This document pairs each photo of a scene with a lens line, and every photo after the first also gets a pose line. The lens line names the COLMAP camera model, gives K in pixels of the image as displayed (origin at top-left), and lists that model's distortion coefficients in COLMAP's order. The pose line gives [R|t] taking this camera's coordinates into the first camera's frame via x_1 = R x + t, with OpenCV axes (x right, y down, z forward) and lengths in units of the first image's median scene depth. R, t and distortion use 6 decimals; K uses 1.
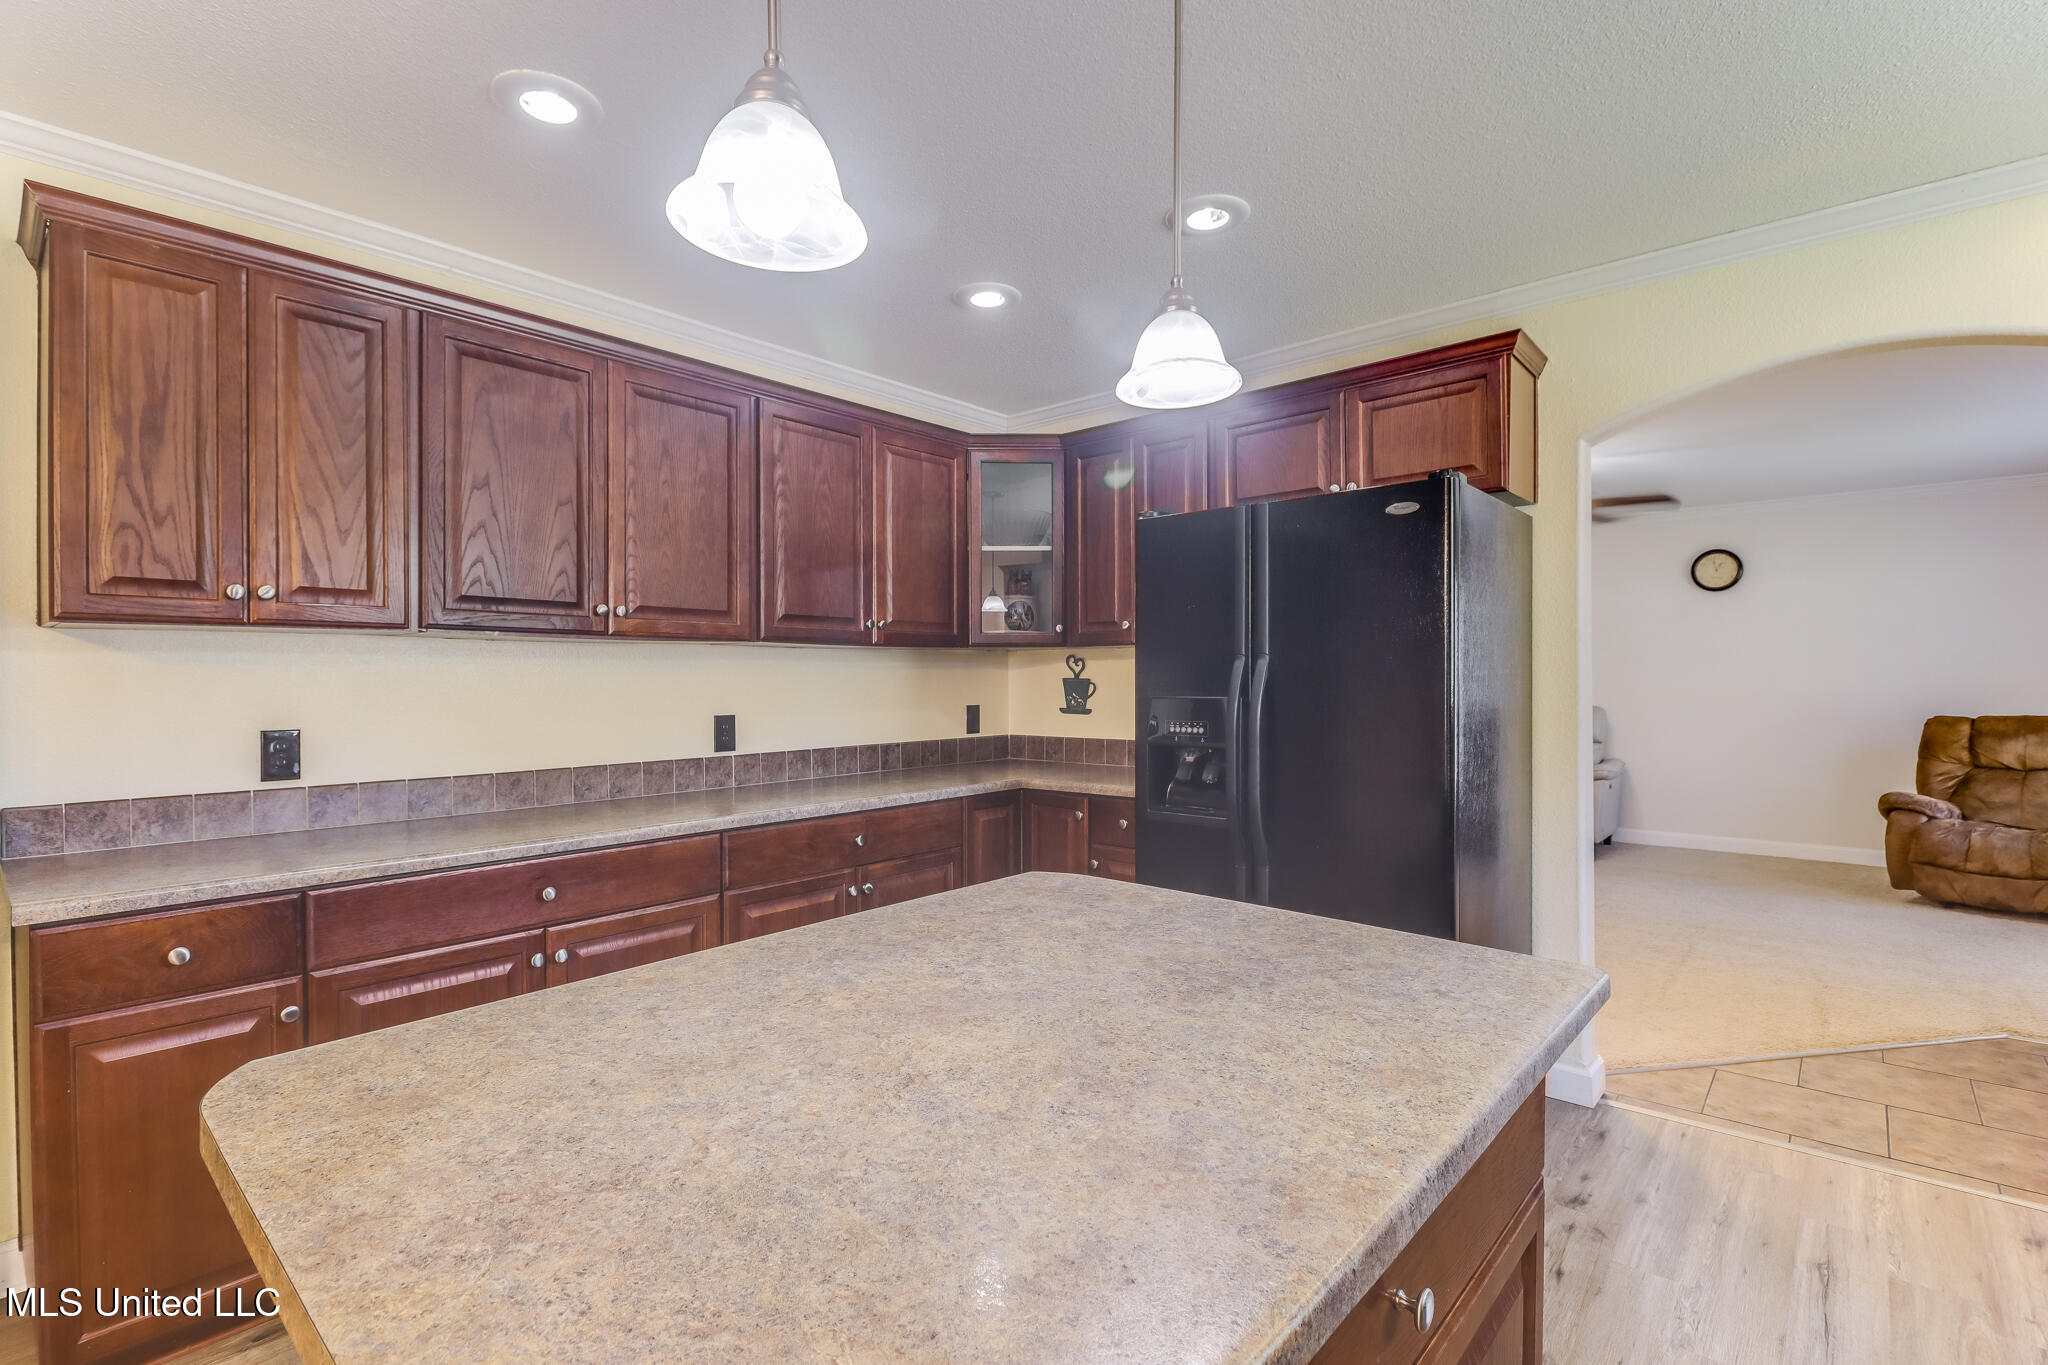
lens RADIAL K [[947.3, 0, 1053.3], [0, 947.3, 678.1], [0, 0, 1]] dist [0.005029, -0.000341]
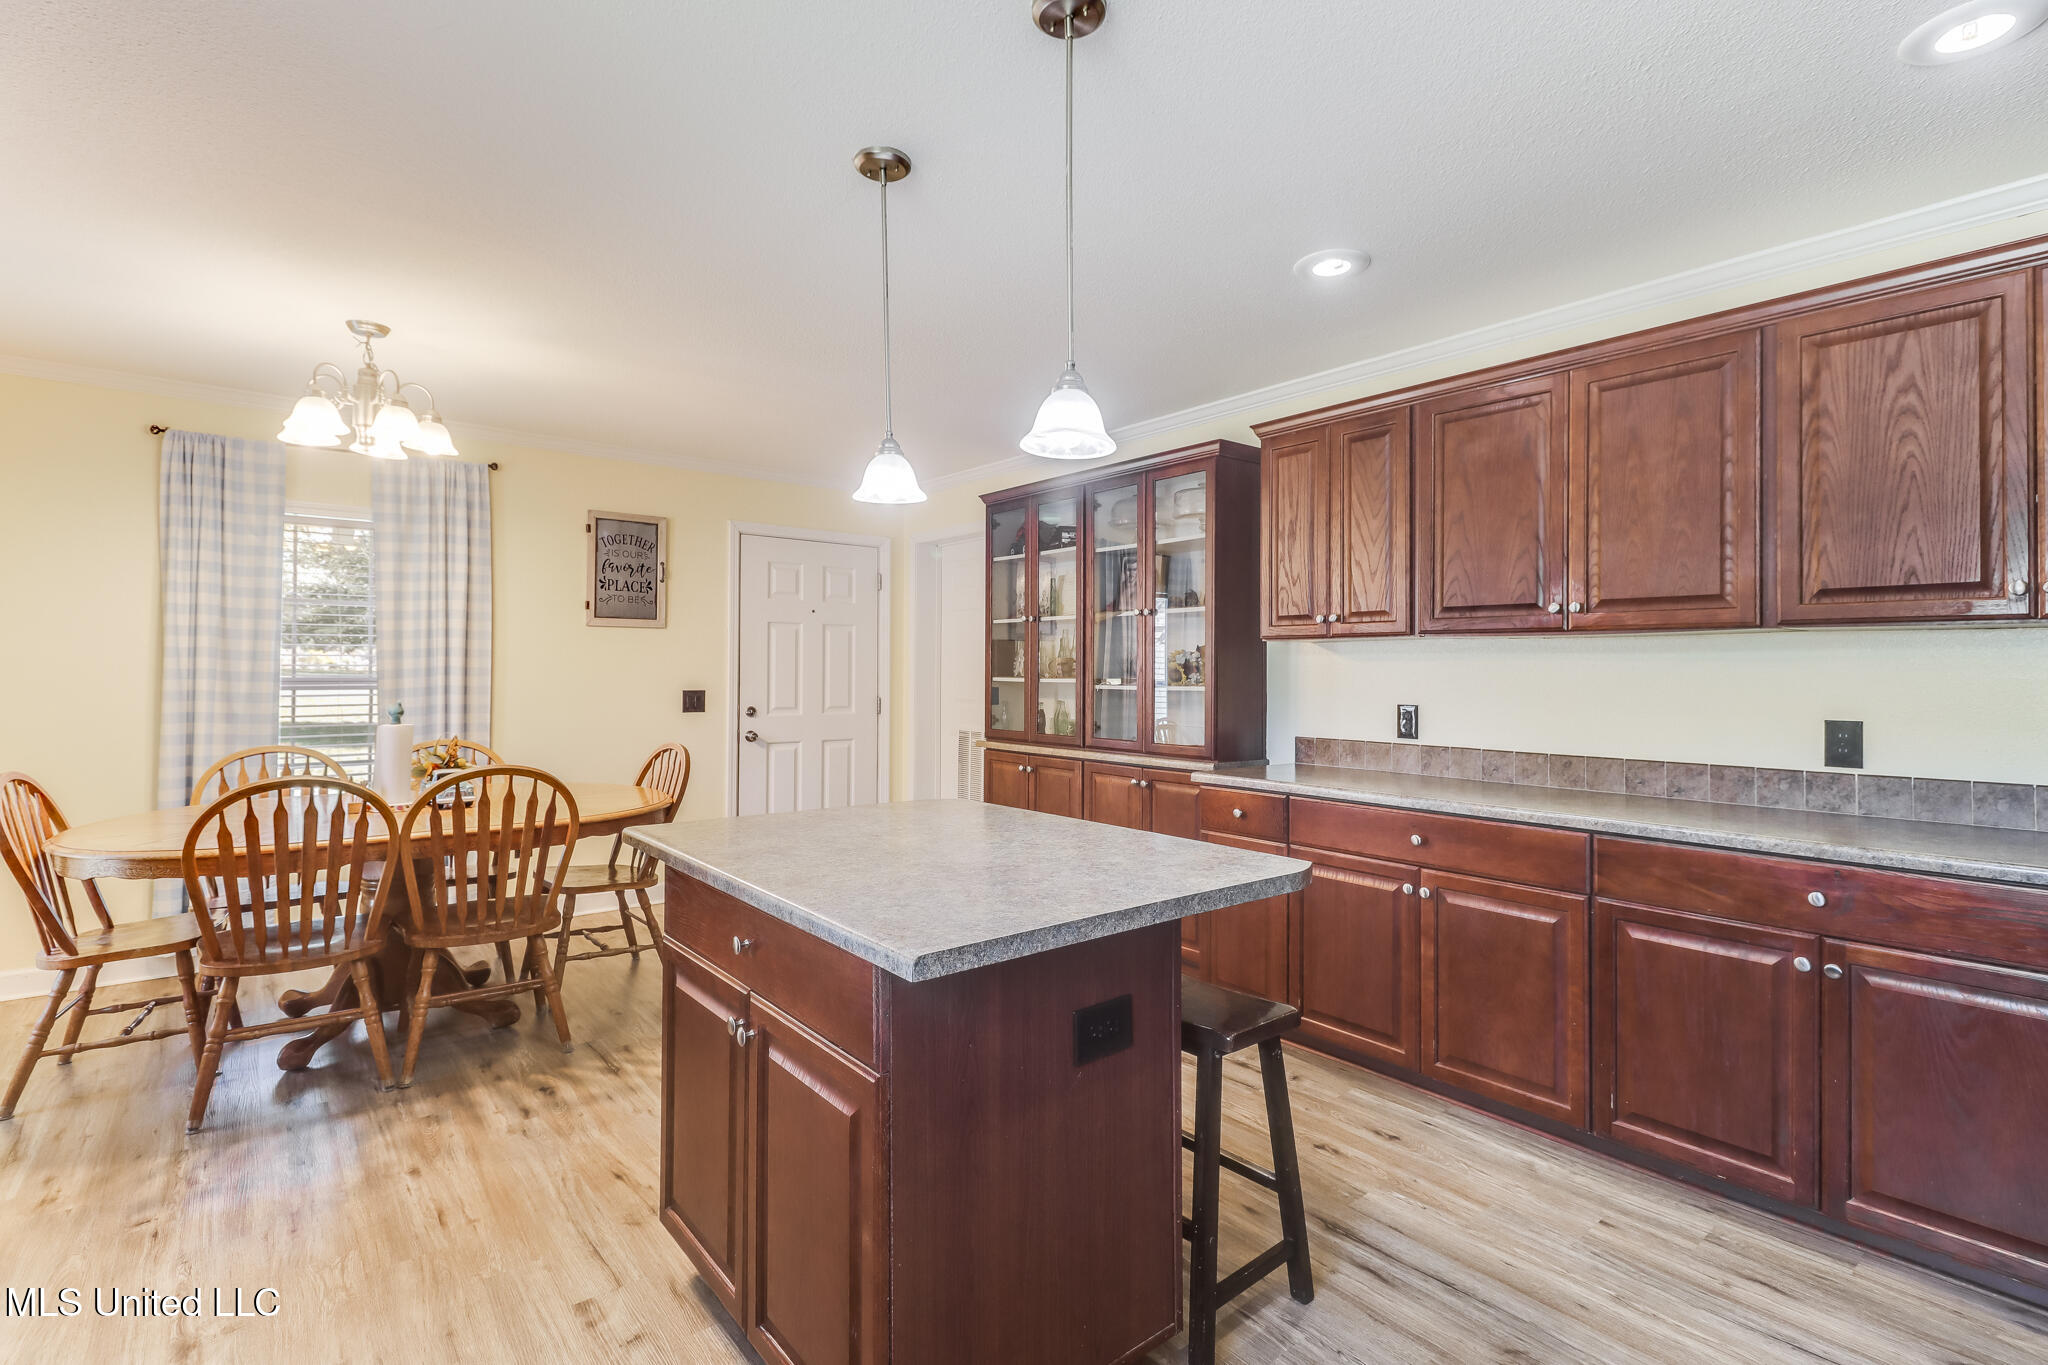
lens RADIAL K [[947.3, 0, 1053.3], [0, 947.3, 678.1], [0, 0, 1]] dist [0.005029, -0.000341]
pose [[-0.152921, 0.006508, -0.988217, 0.541128], [-0.009259, 0.999925, 0.008018, 0.003268], [0.988195, 0.010376, -0.152849, 0.481963]]
